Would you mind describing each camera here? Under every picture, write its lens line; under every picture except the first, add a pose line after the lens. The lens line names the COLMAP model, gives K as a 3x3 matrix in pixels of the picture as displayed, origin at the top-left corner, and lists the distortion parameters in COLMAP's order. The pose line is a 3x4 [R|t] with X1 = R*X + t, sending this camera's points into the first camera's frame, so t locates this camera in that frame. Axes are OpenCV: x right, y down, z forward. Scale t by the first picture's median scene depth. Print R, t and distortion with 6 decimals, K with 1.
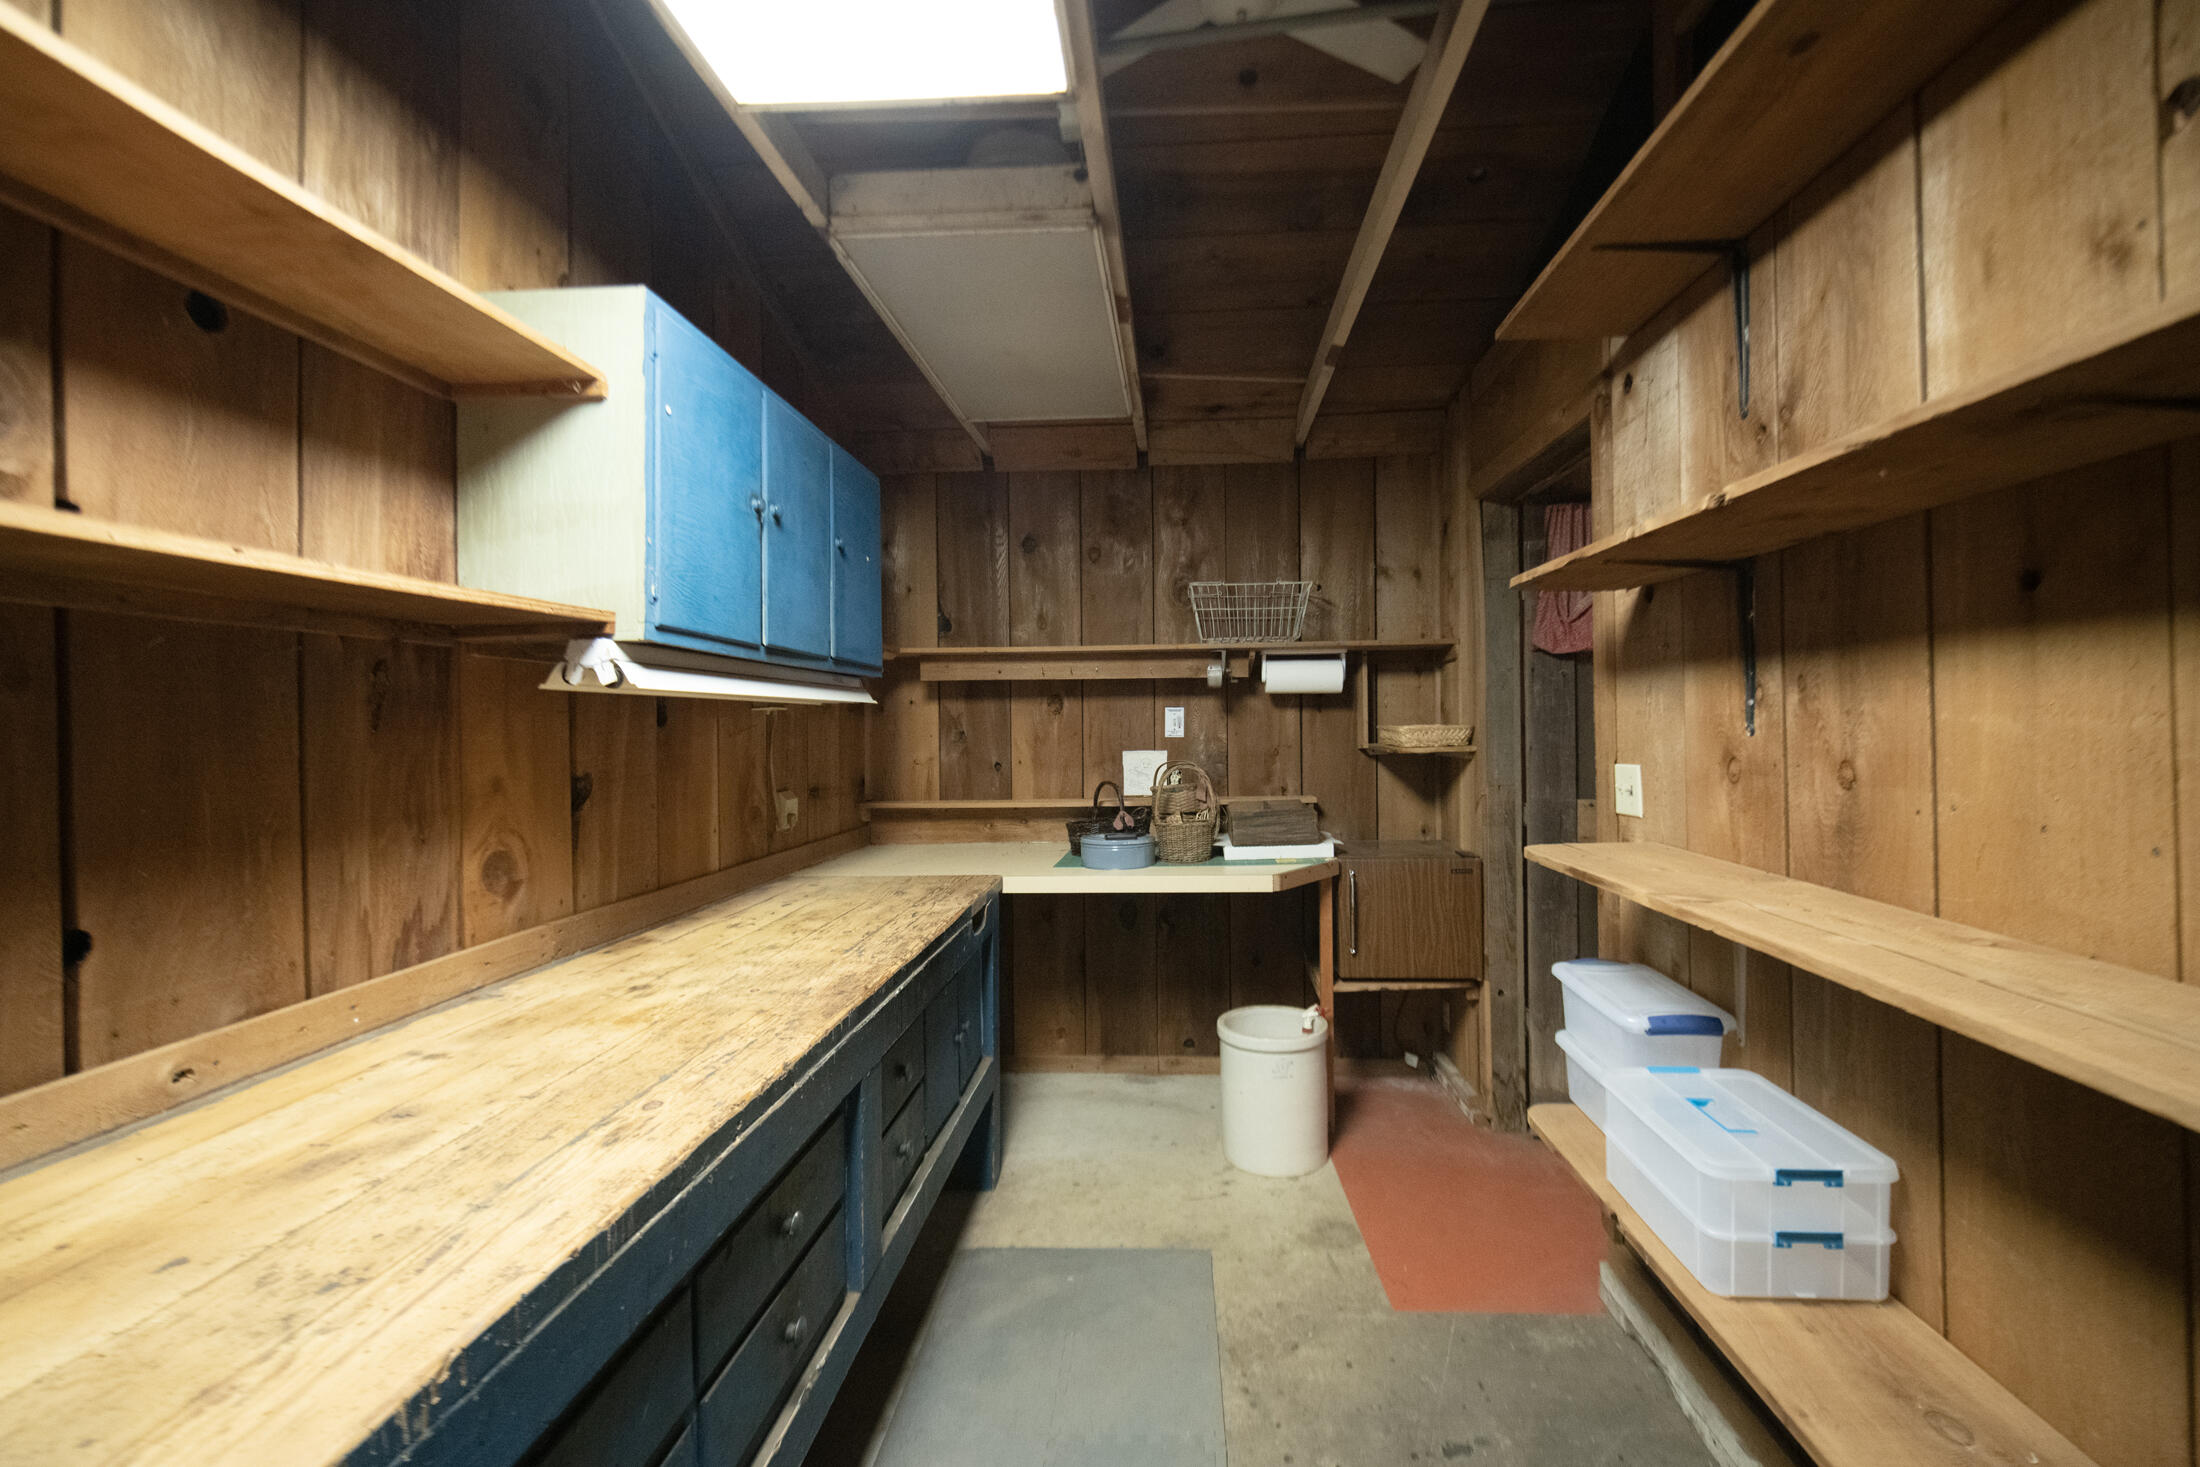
lens RADIAL K [[879.0, 0, 1109.5], [0, 879.0, 722.9], [0, 0, 1]] dist [-0.007256, -0.002835]
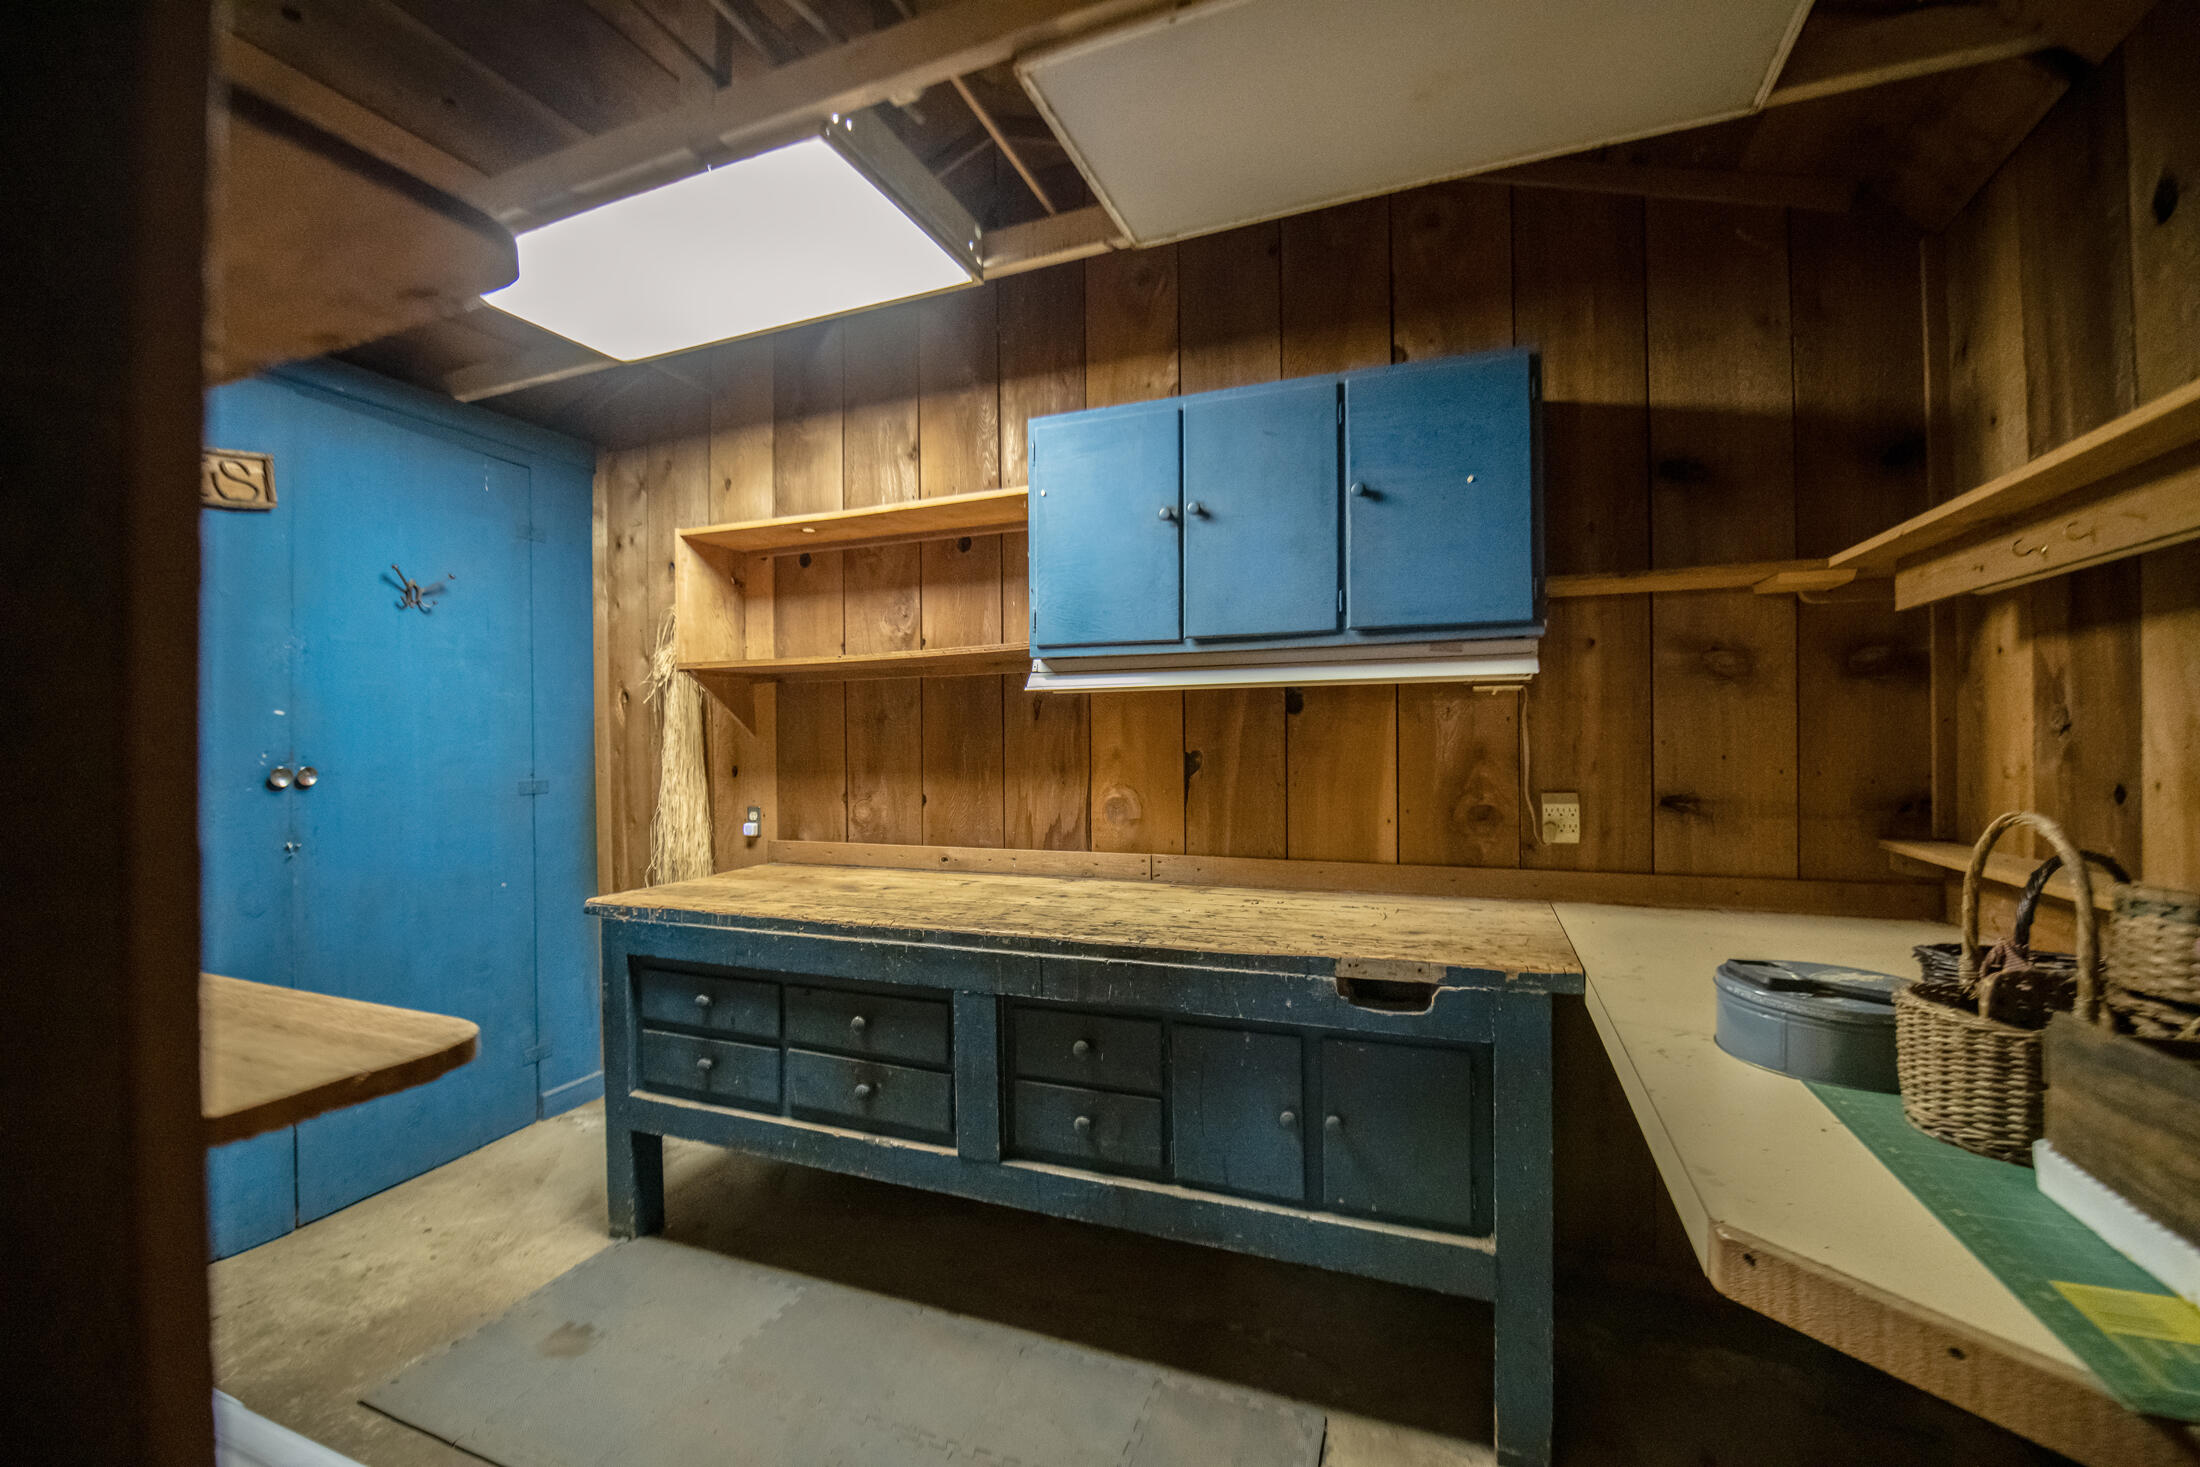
lens RADIAL K [[879.0, 0, 1106.5], [0, 879.0, 739.6], [0, 0, 1]] dist [-0.007256, -0.002835]
pose [[-0.304006, 0.016121, -0.952534, 0.776205], [0.017168, 0.999787, 0.011441, 0.025666], [0.952515, -0.012875, -0.304218, 1.430366]]
